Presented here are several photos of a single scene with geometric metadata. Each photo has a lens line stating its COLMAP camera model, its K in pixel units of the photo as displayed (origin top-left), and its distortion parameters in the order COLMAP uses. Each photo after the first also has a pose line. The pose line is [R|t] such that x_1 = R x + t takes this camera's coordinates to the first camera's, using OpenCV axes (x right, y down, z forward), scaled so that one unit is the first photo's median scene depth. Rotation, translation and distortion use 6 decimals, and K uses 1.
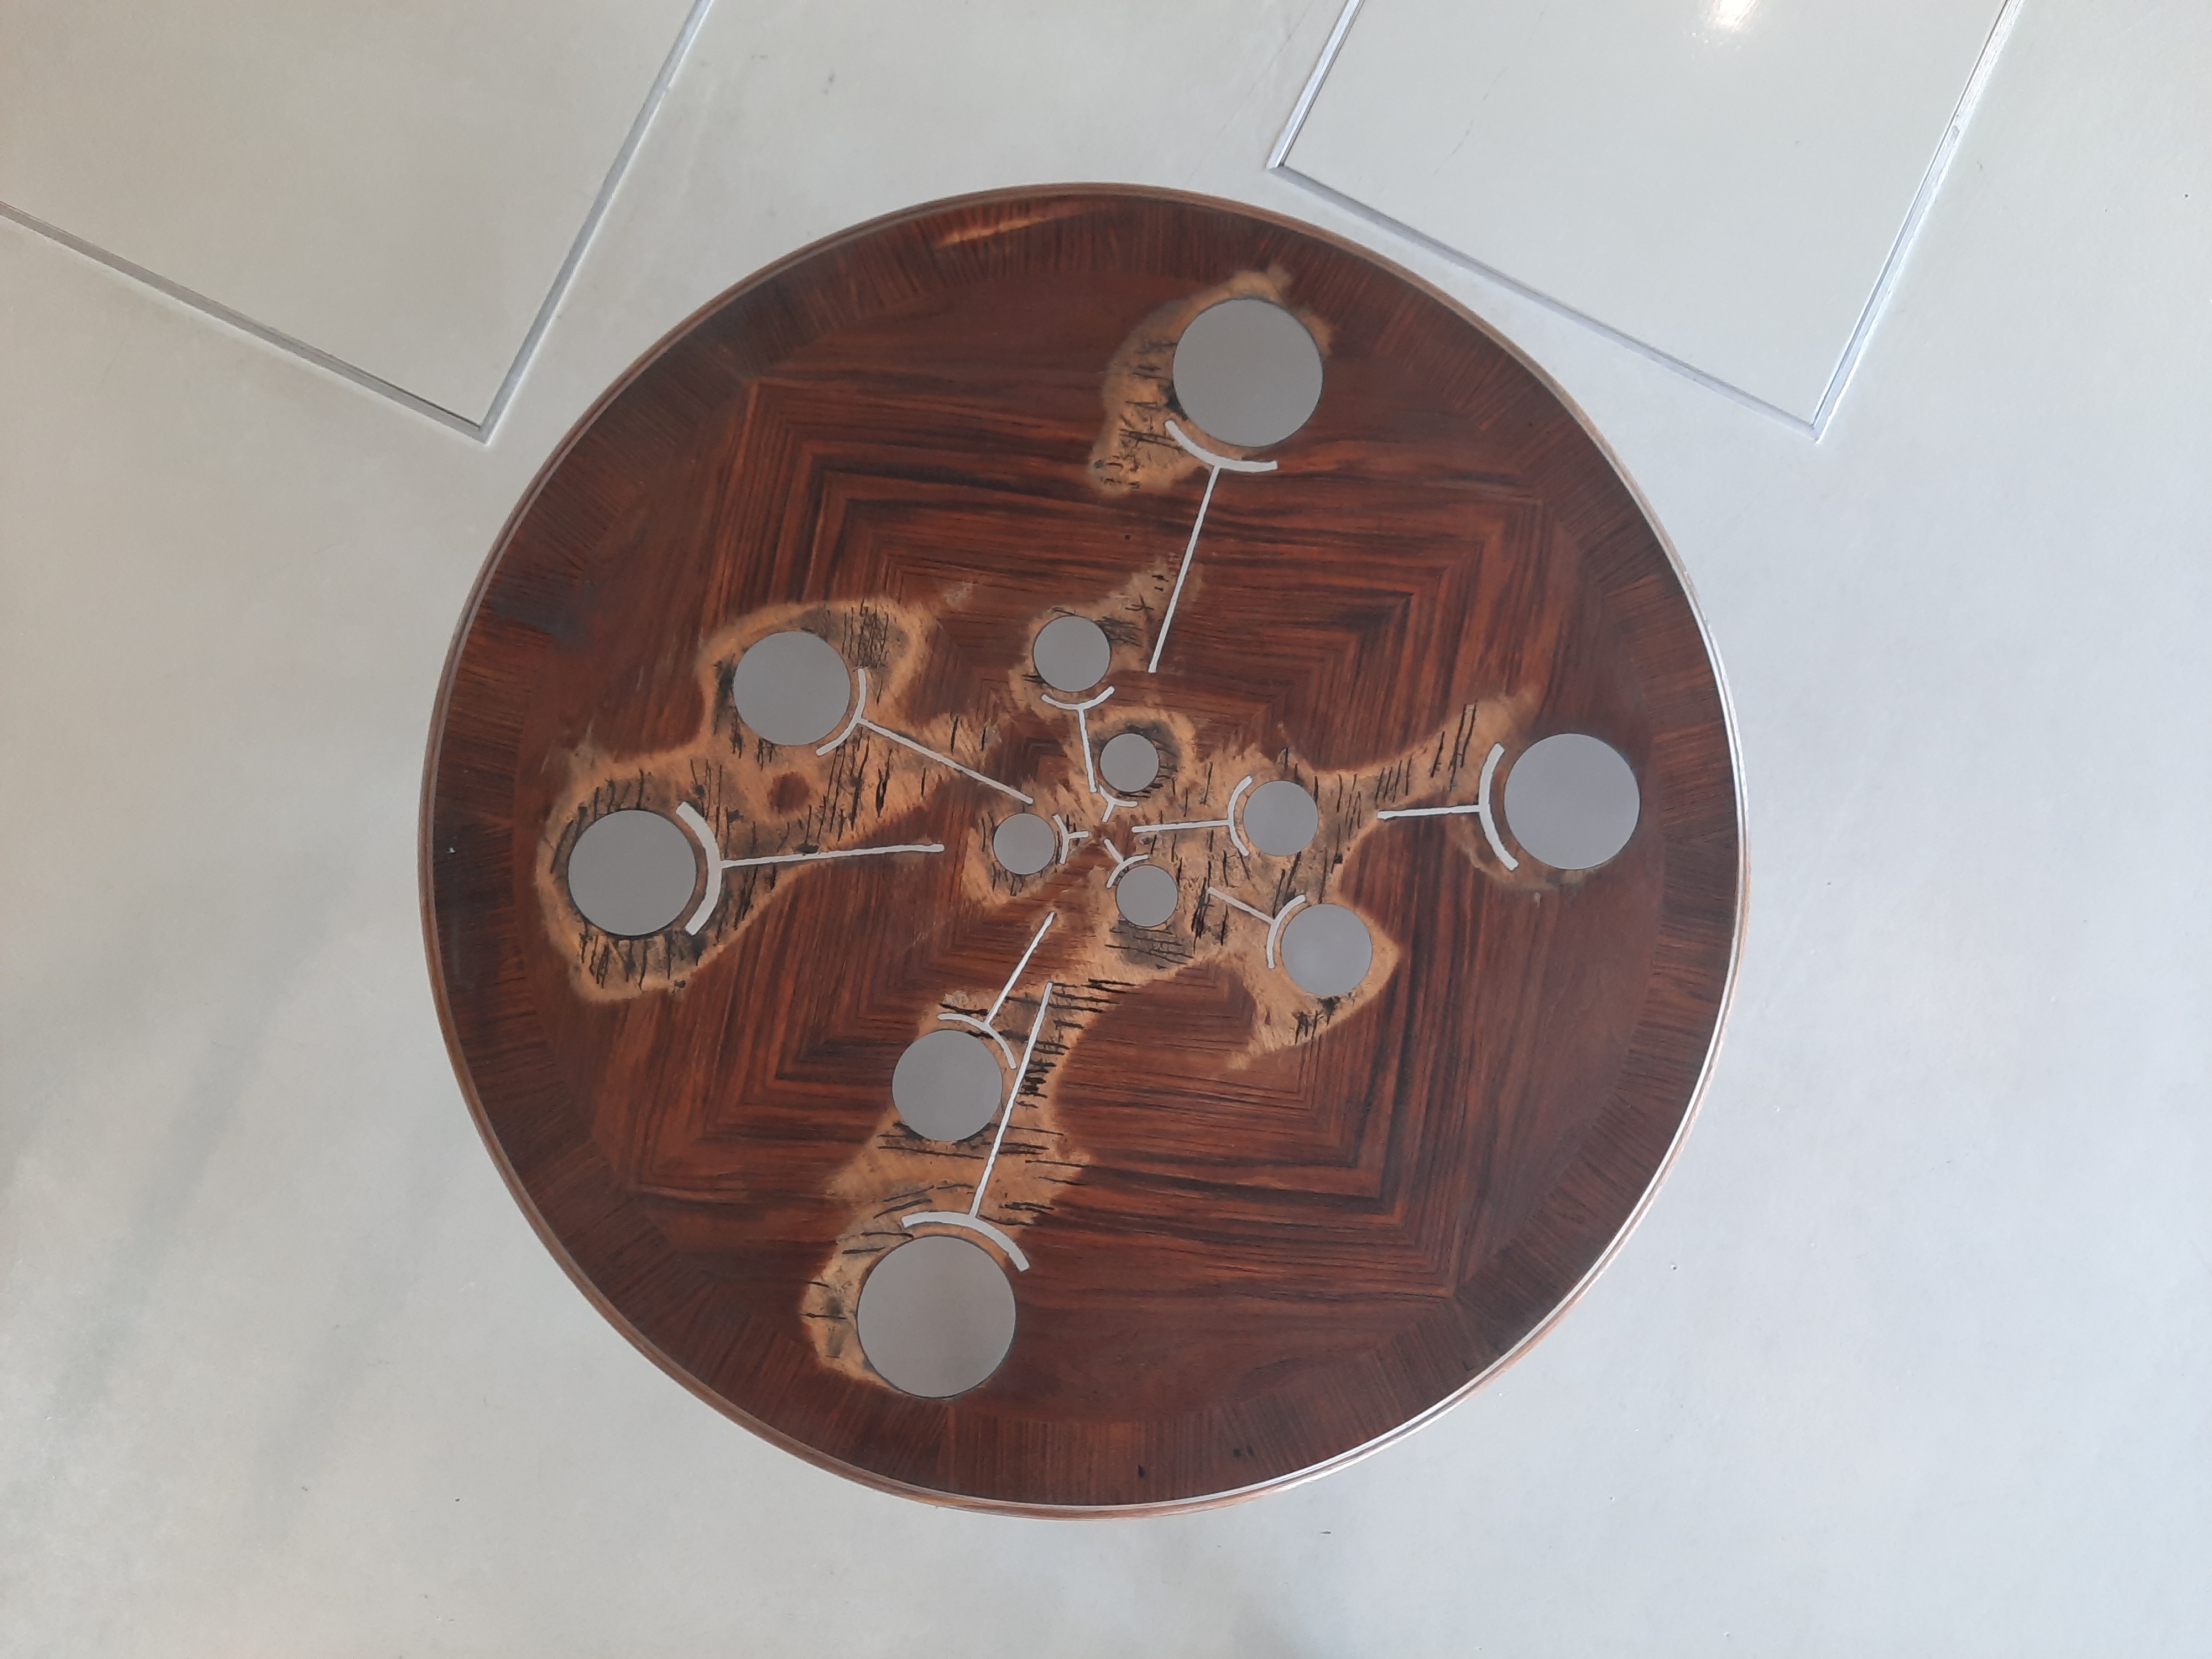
lens RADIAL K [[1634.8, 0, 1108.8], [0, 1634.8, 827.3], [0, 0, 1]] dist [0.045297, -0.014986]
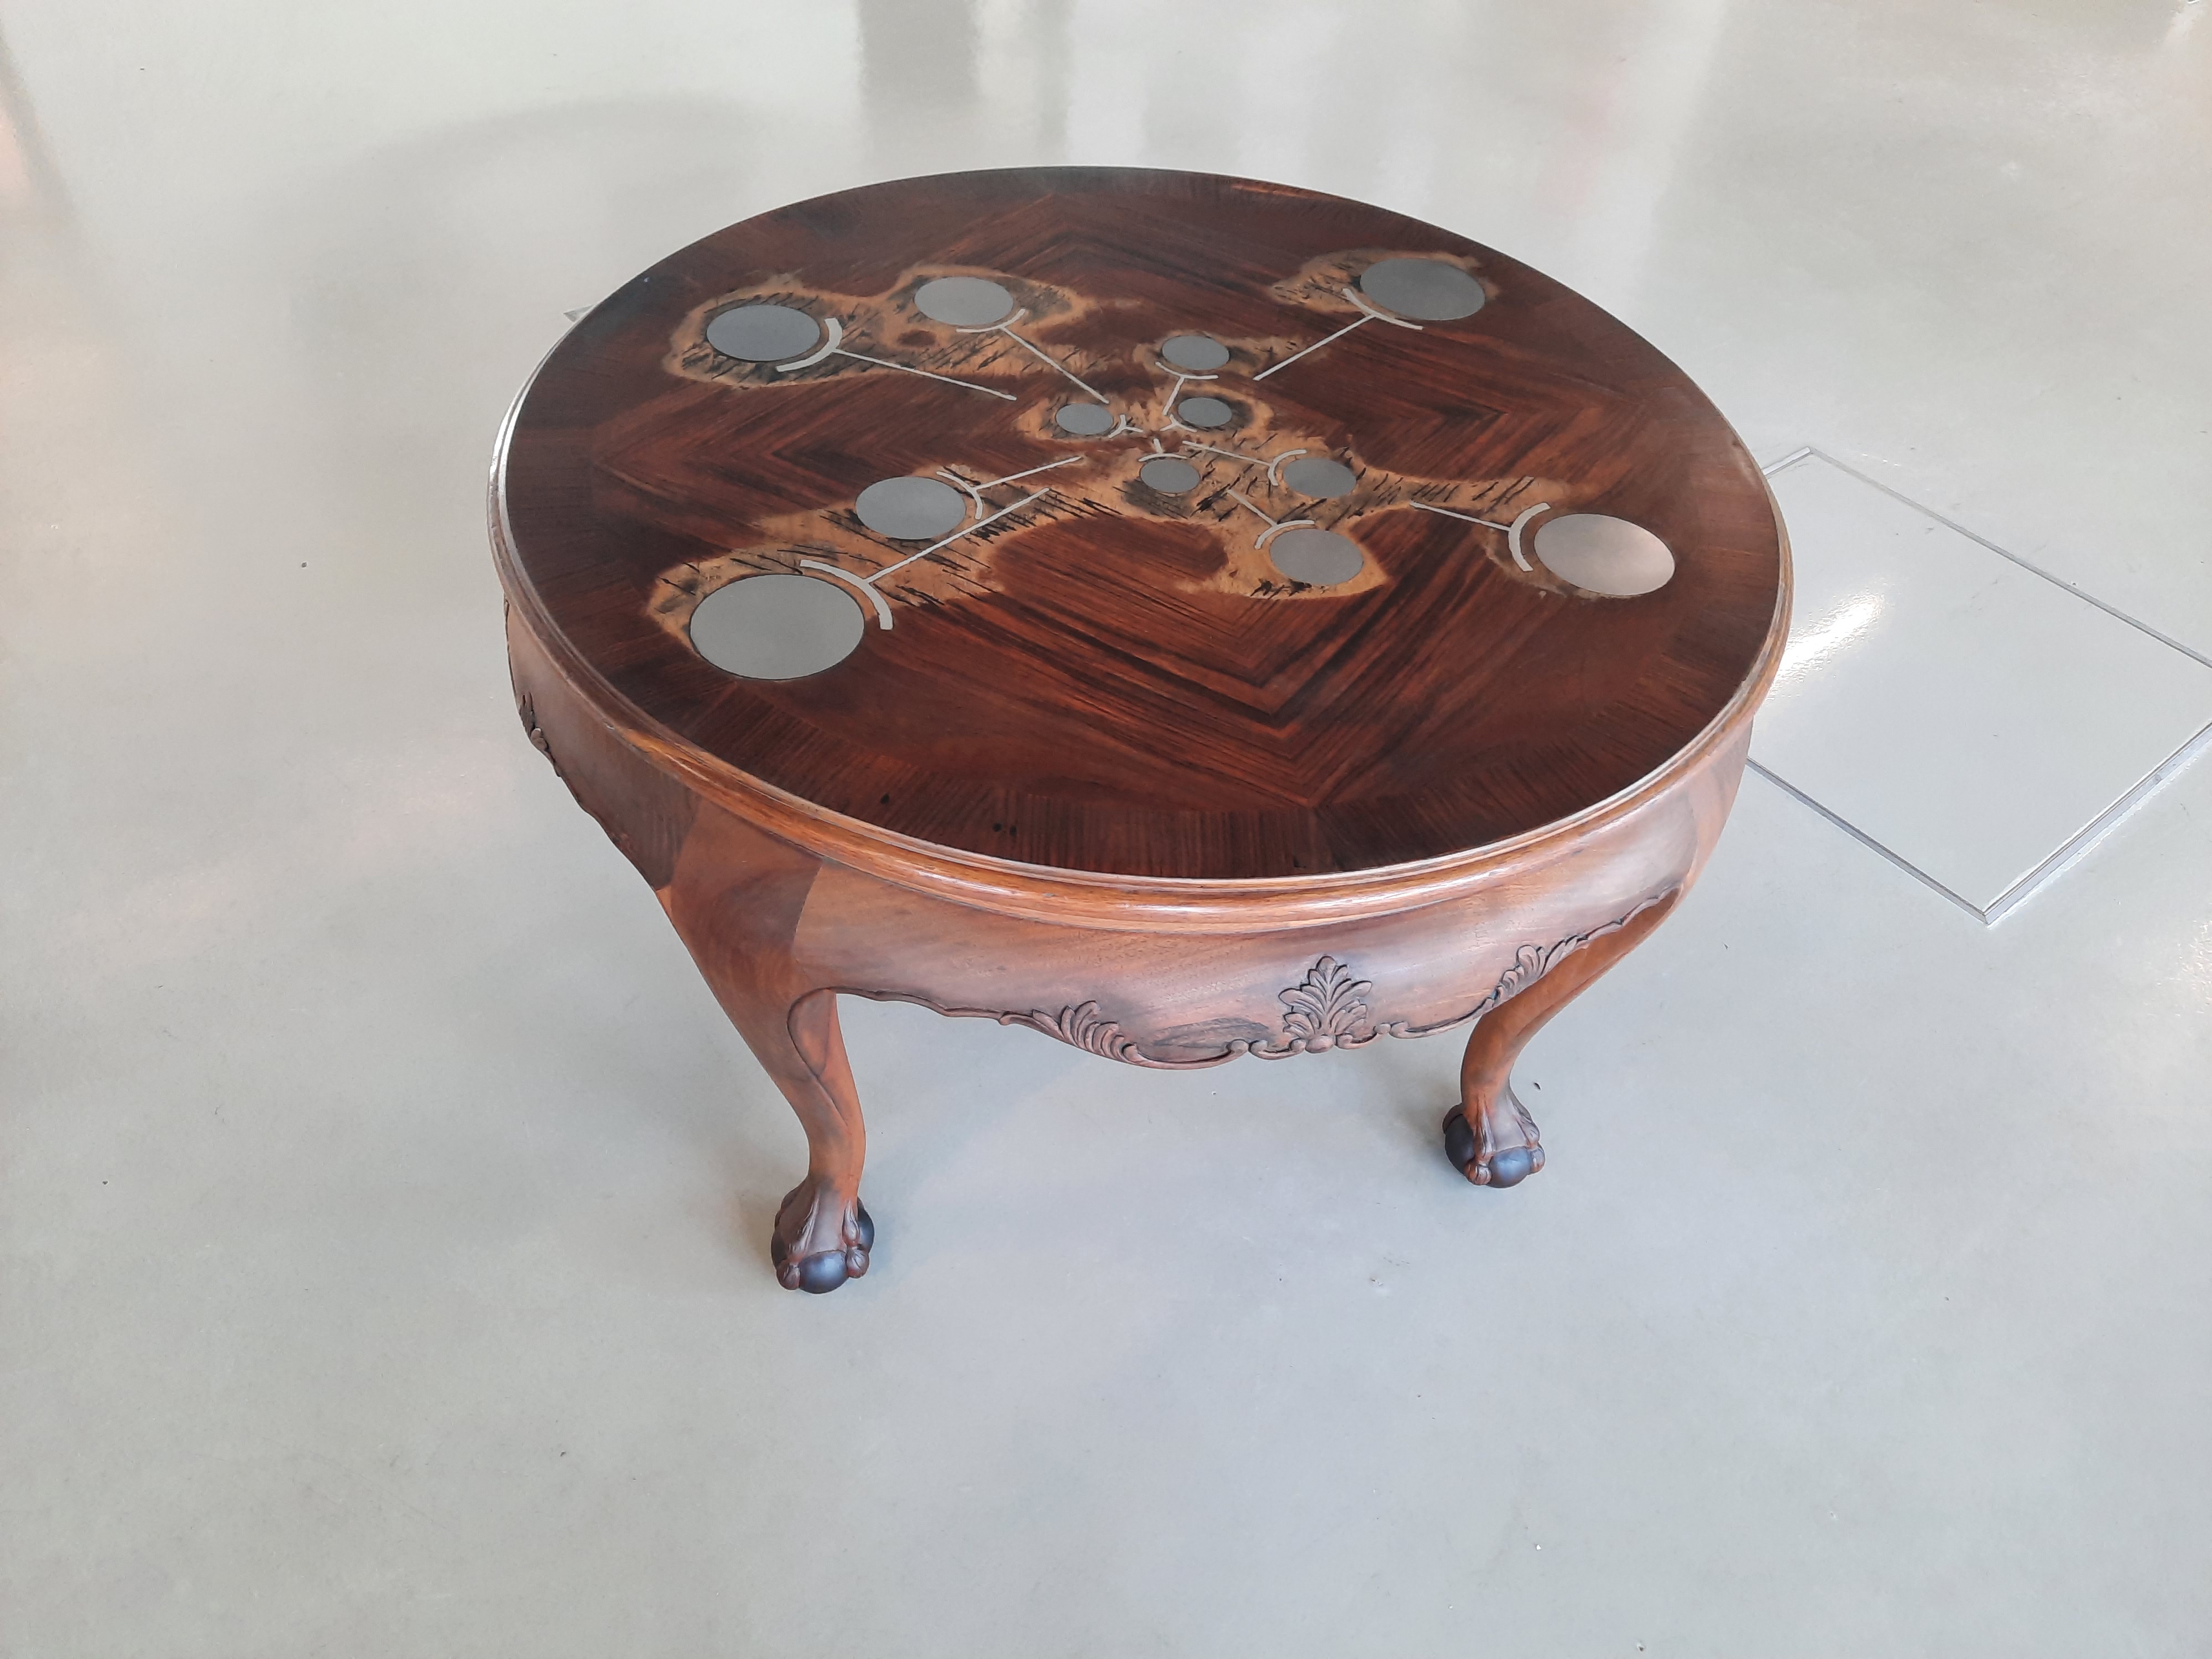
lens RADIAL K [[1634.8, 0, 1099.2], [0, 1634.8, 829.2], [0, 0, 1]] dist [0.045297, -0.014986]
pose [[0.902737, 0.312782, -0.295352, 0.358442], [-0.430153, 0.665545, -0.609933, 0.840888], [0.005793, 0.677656, 0.735356, 0.394321]]
